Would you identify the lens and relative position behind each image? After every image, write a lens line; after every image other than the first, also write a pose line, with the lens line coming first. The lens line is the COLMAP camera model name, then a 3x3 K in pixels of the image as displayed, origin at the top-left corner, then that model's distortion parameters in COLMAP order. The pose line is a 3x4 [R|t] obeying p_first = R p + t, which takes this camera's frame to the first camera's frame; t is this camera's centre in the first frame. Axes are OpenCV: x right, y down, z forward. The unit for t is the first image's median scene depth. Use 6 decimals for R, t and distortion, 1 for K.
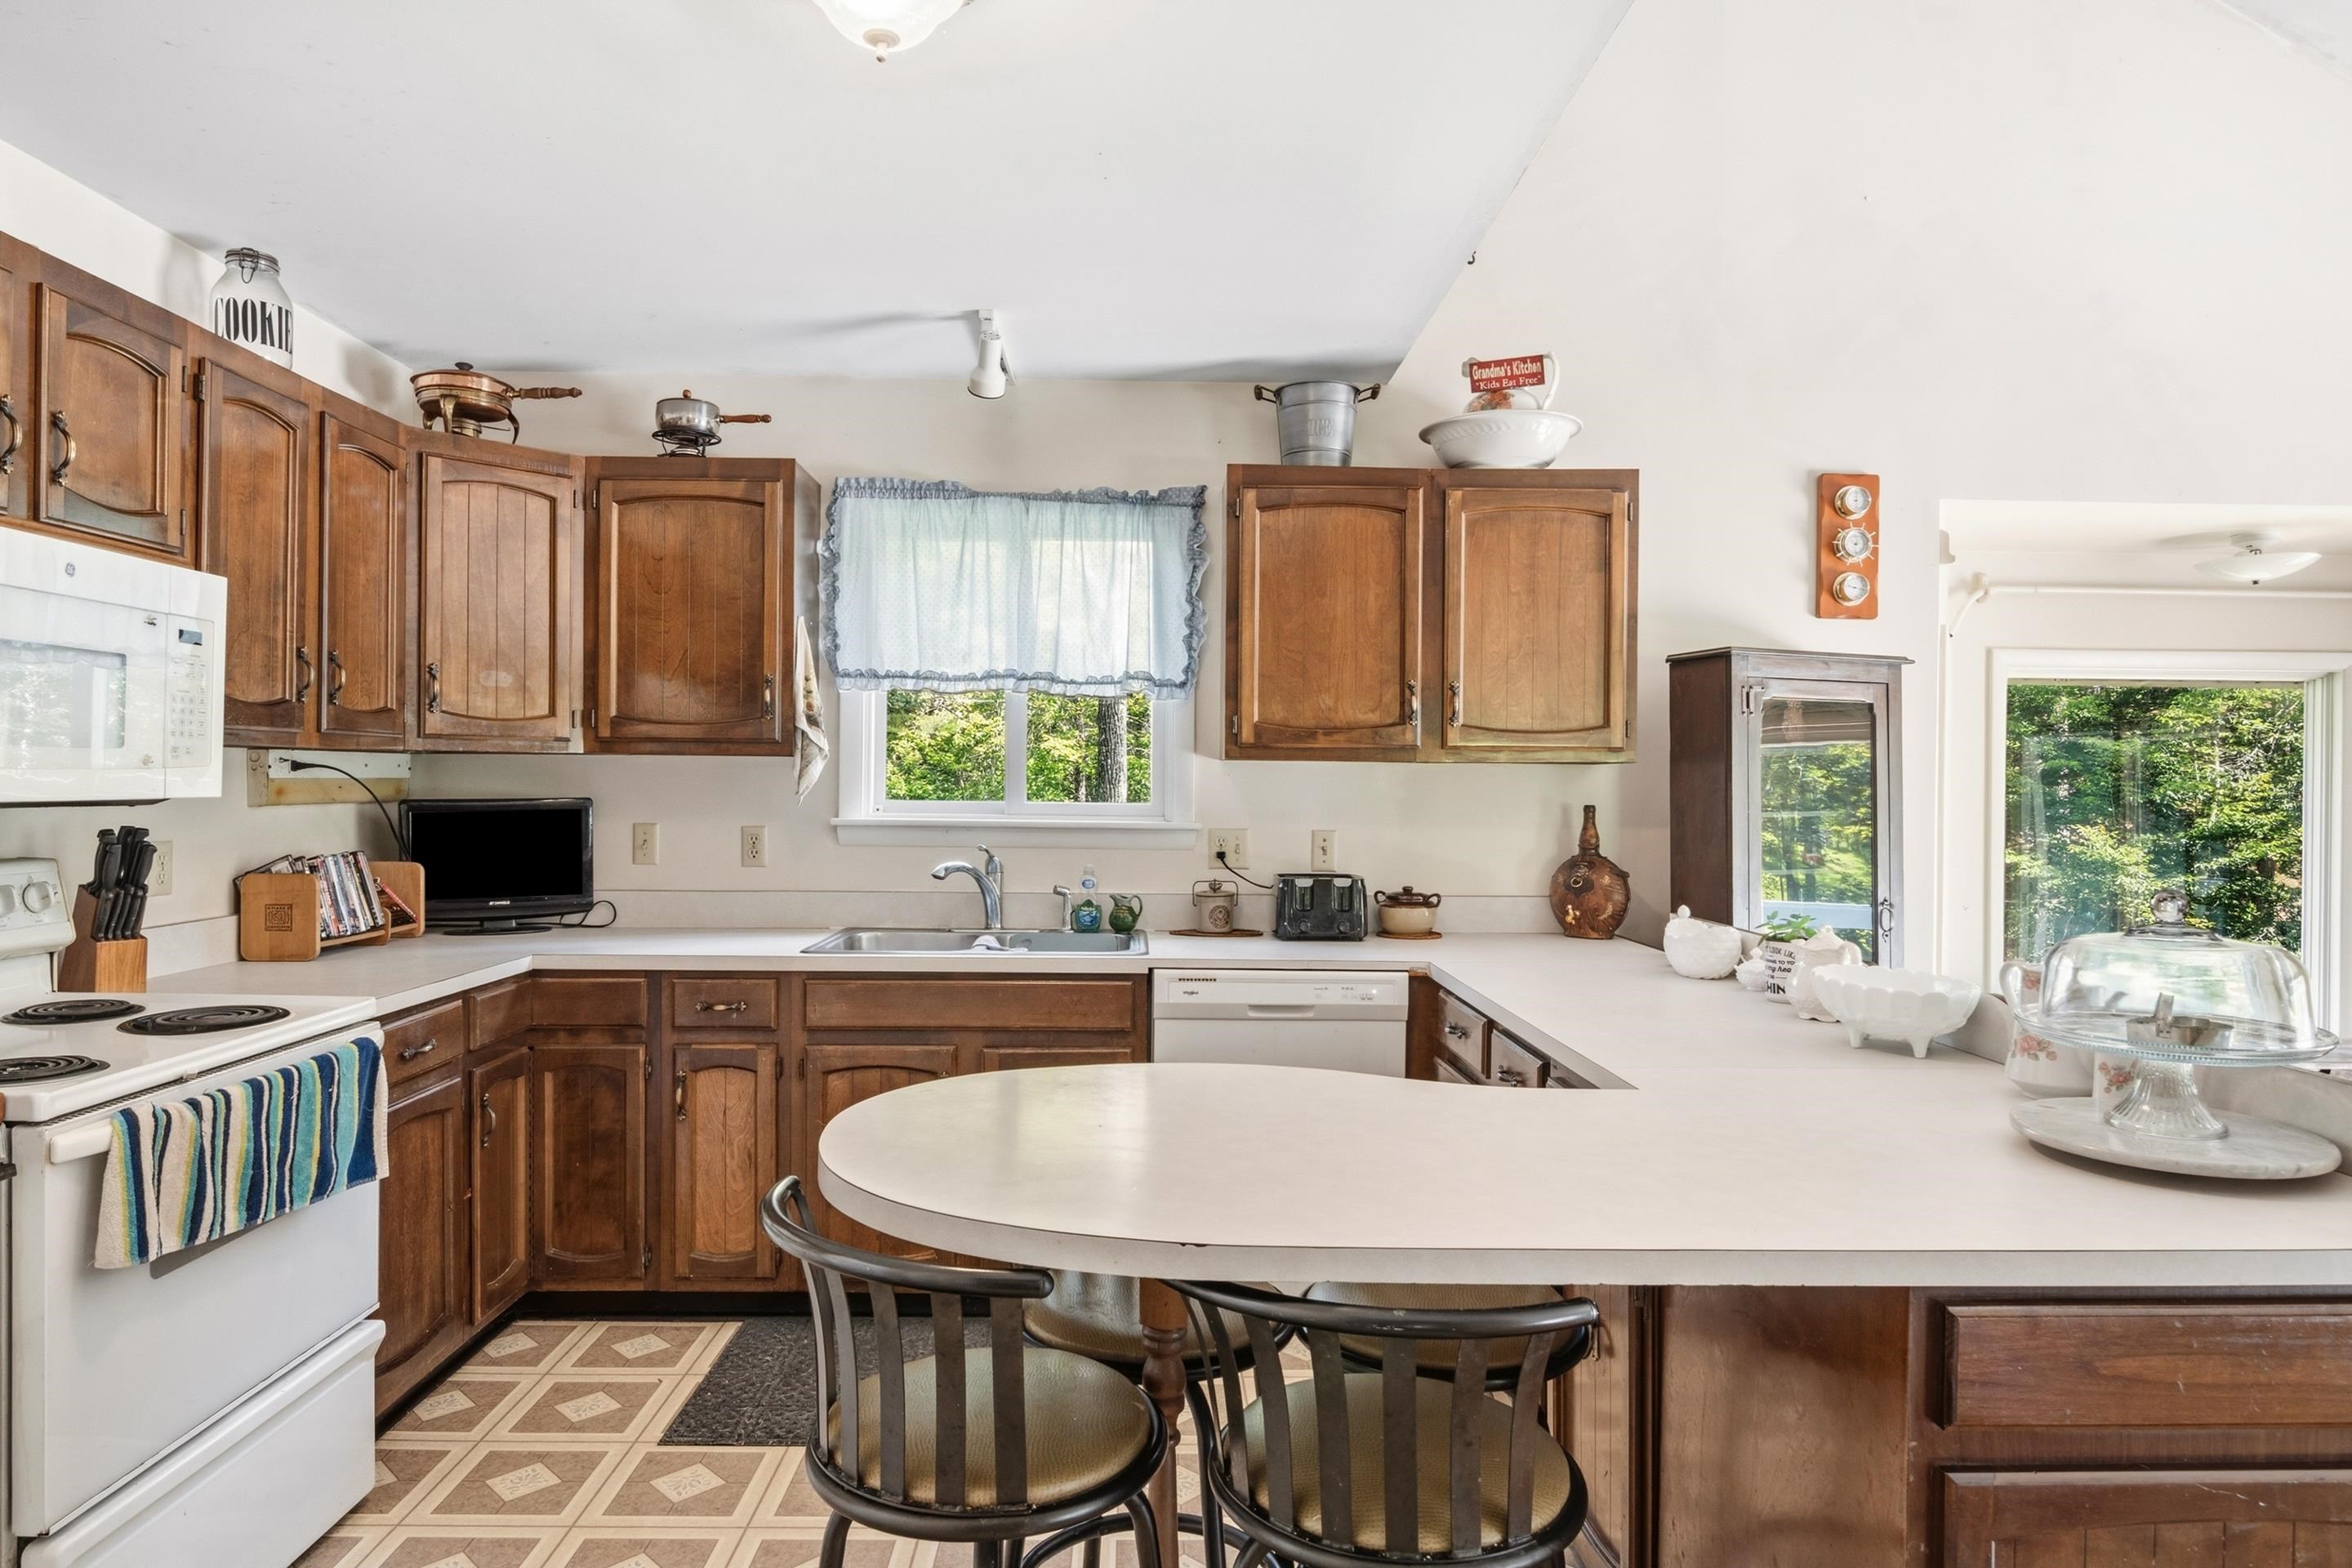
lens RADIAL K [[1377.3, 0, 1158.1], [0, 1377.3, 788.7], [0, 0, 1]] dist [-0.000299, -0.010988]
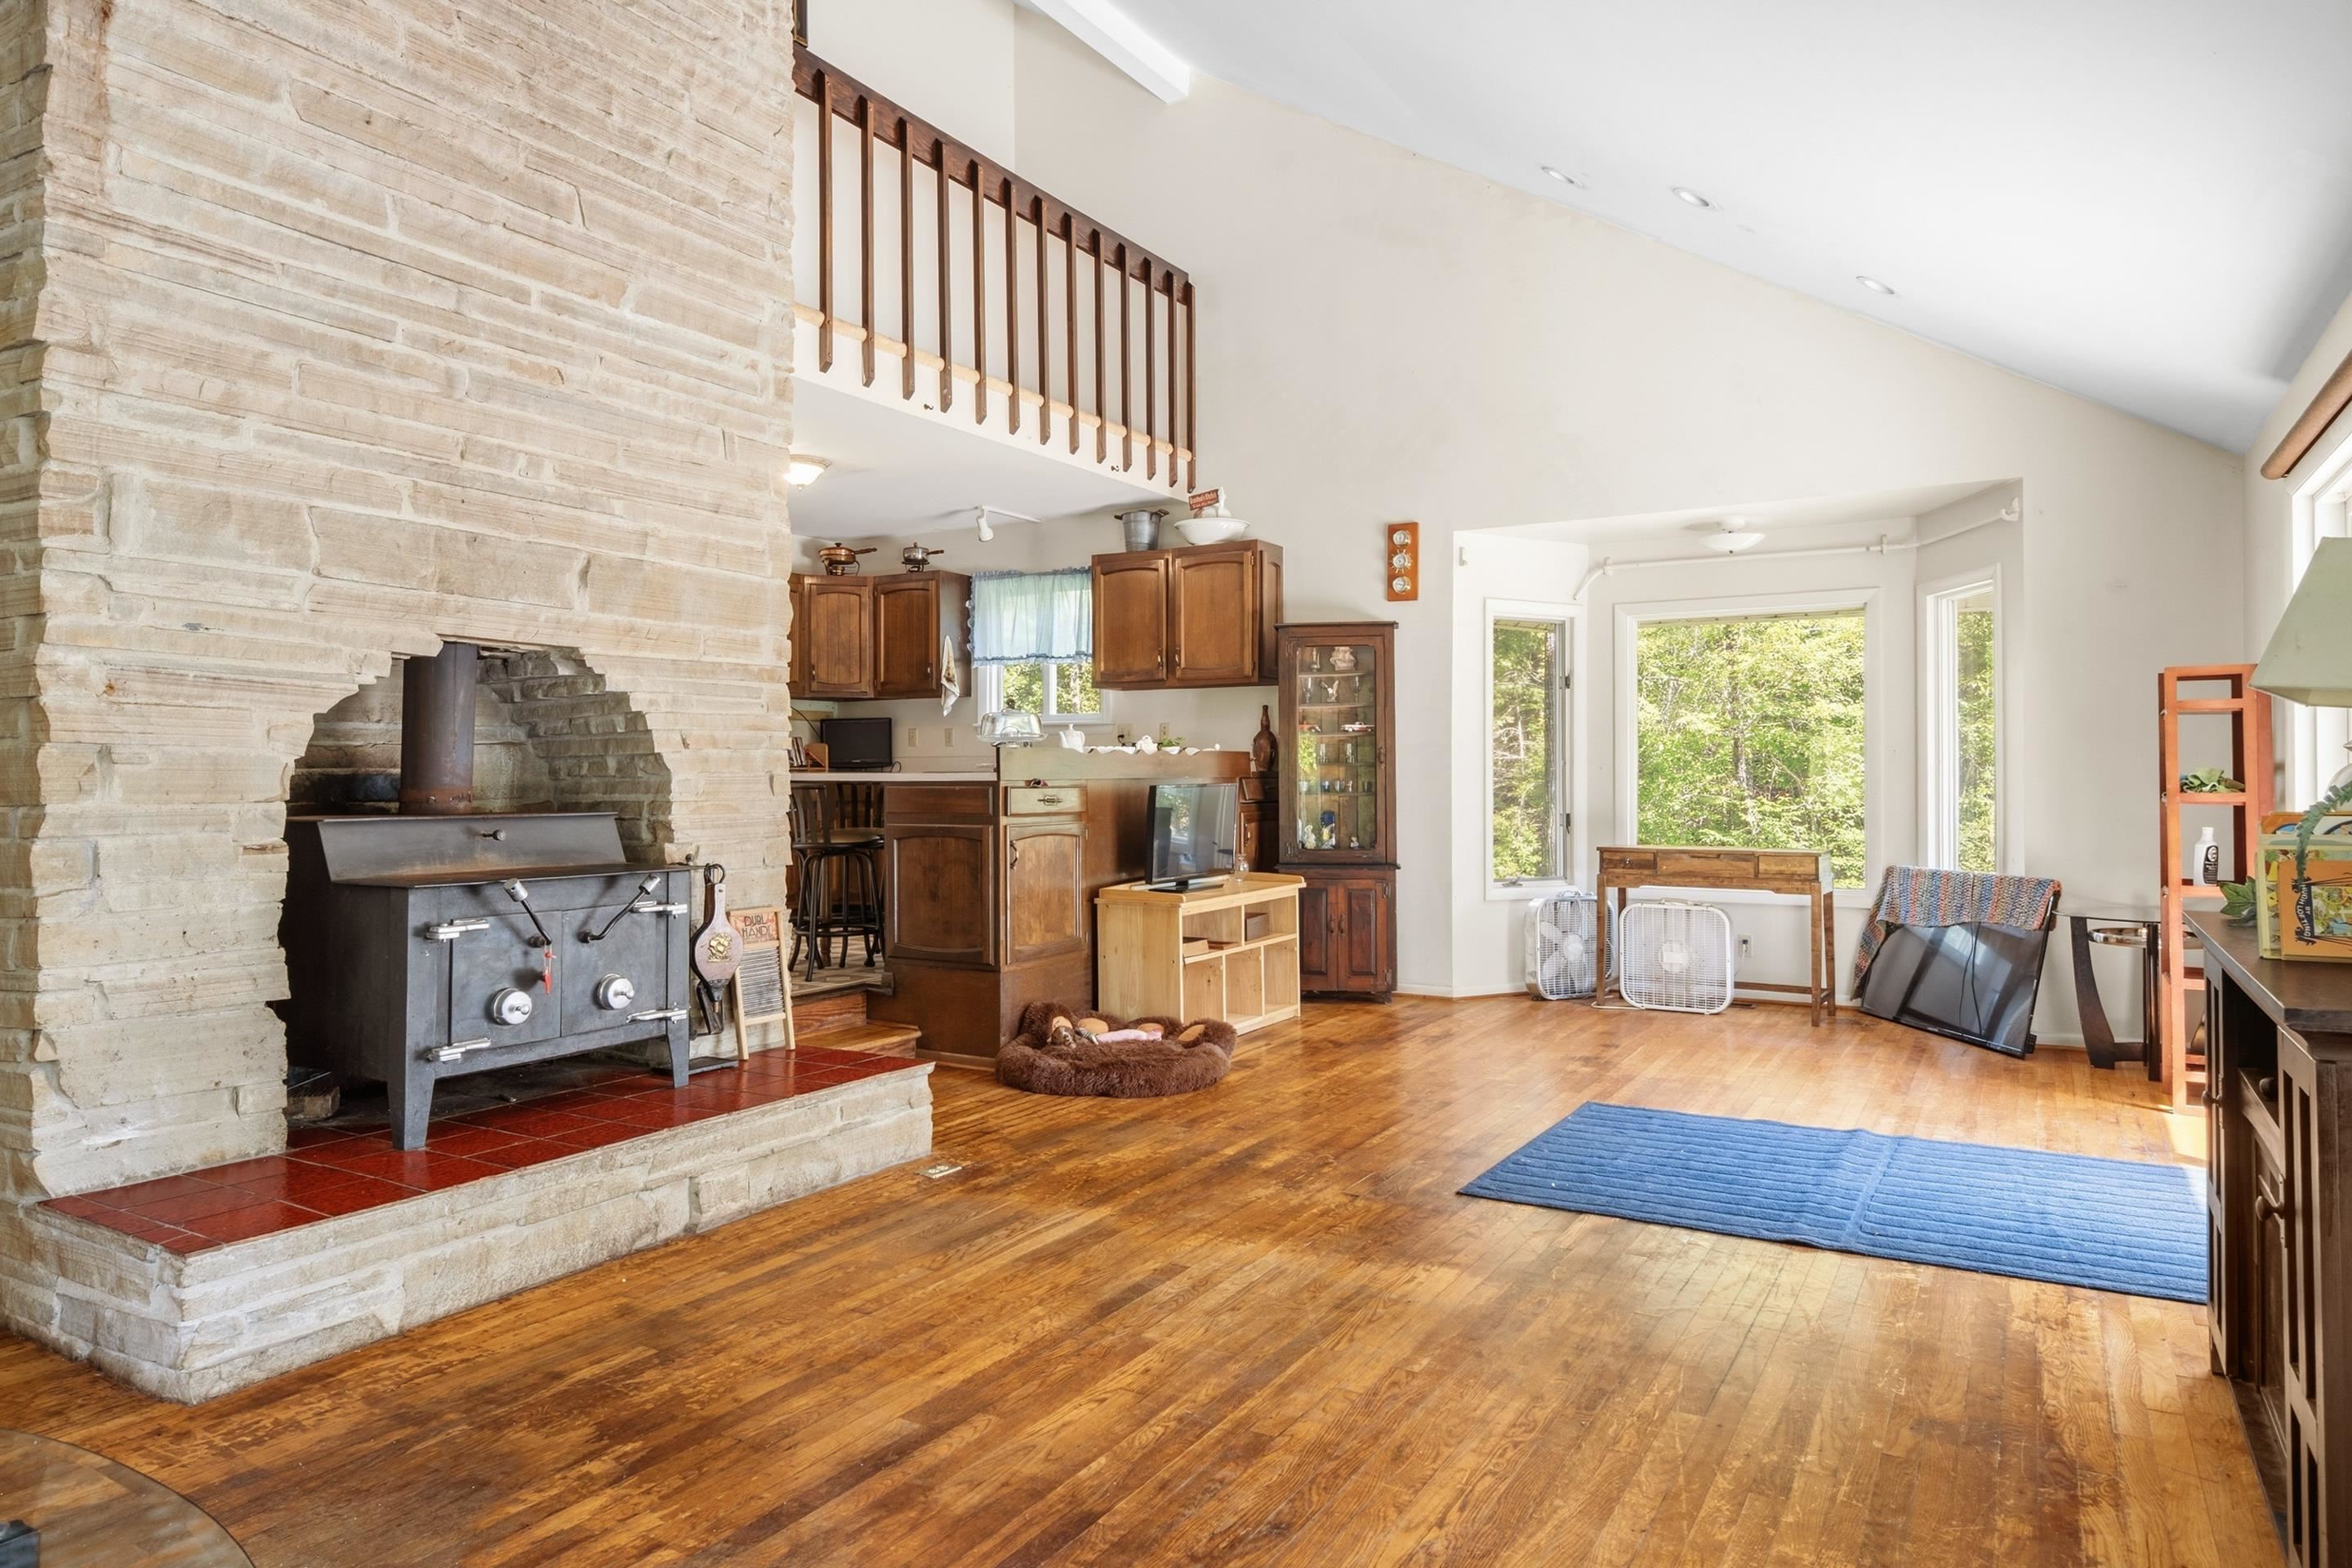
lens RADIAL K [[1458.8, 0, 1162.2], [0, 1458.8, 755.0], [0, 0, 1]] dist [0.002393, -0.002467]
pose [[0.848366, -0.019191, -0.529061, 1.378437], [0.008094, 0.999696, -0.023283, 0.140240], [0.529348, 0.015470, 0.848264, -0.921778]]
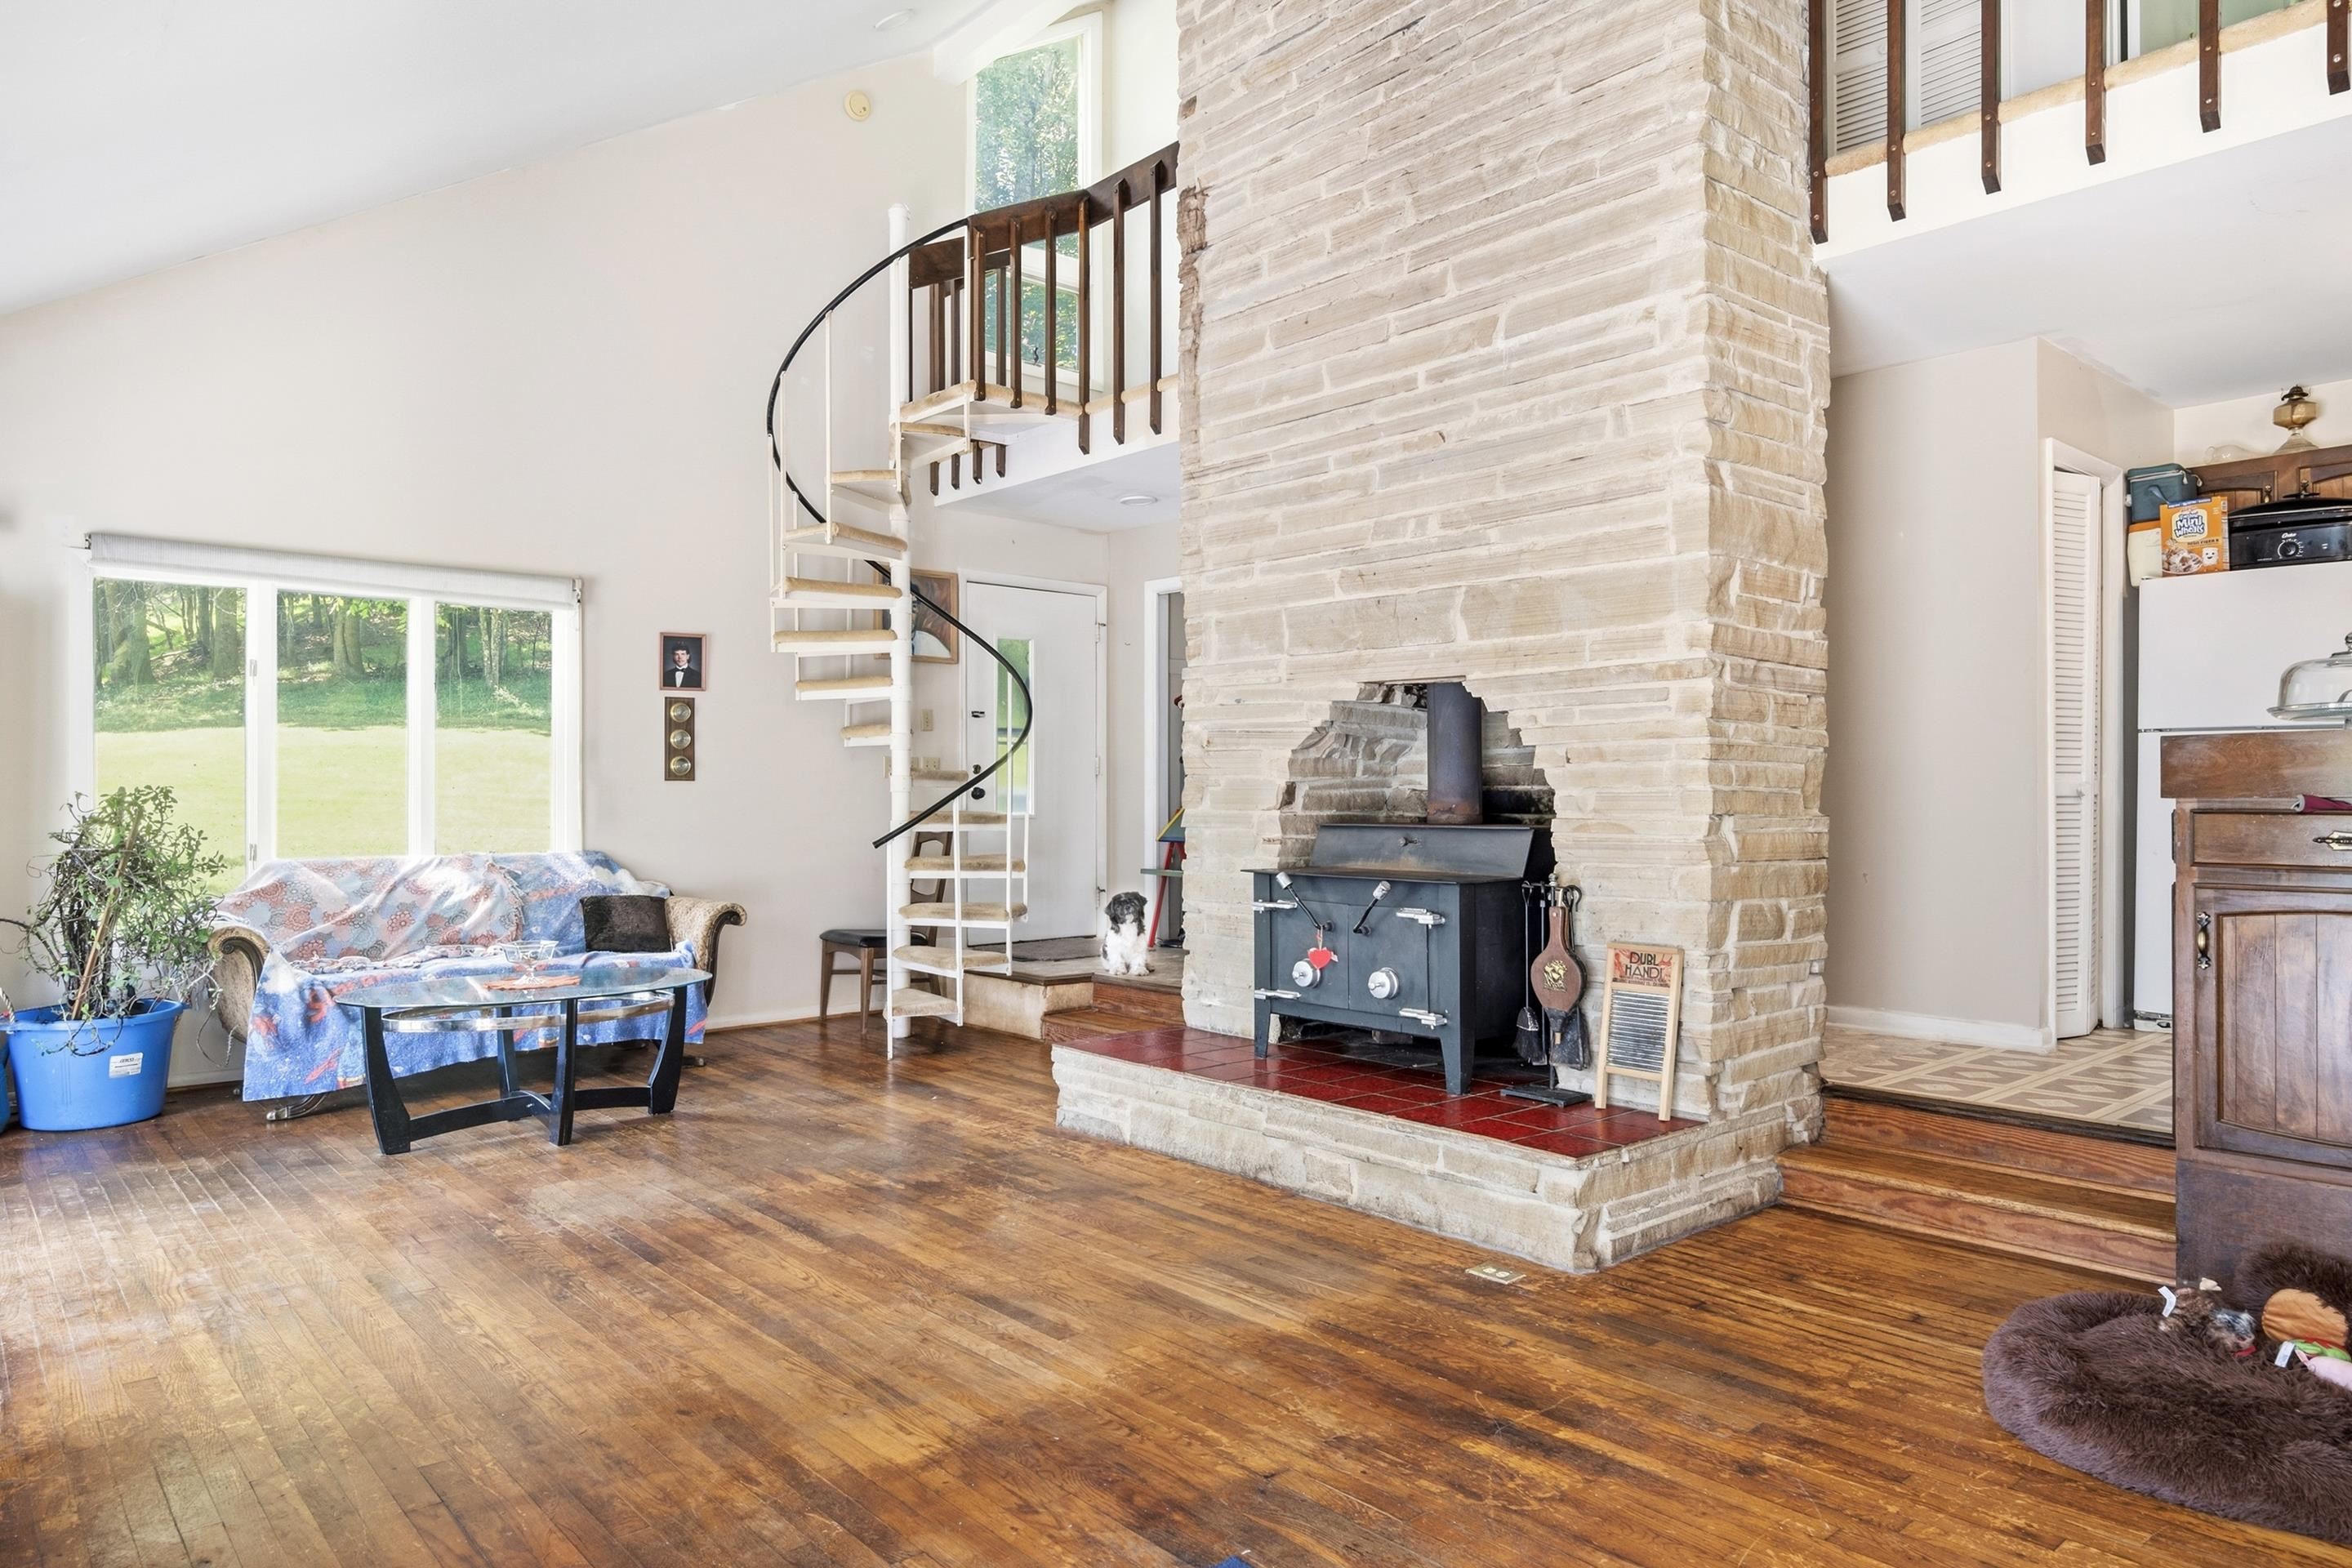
lens RADIAL K [[1461.9, 0, 1142.6], [0, 1461.9, 785.9], [0, 0, 1]] dist [0.003443, -0.001538]
pose [[-0.774762, -0.010009, -0.632174, 1.393769], [-0.006125, 0.999947, -0.008325, 0.132689], [0.632224, -0.002578, -0.774782, 0.645636]]
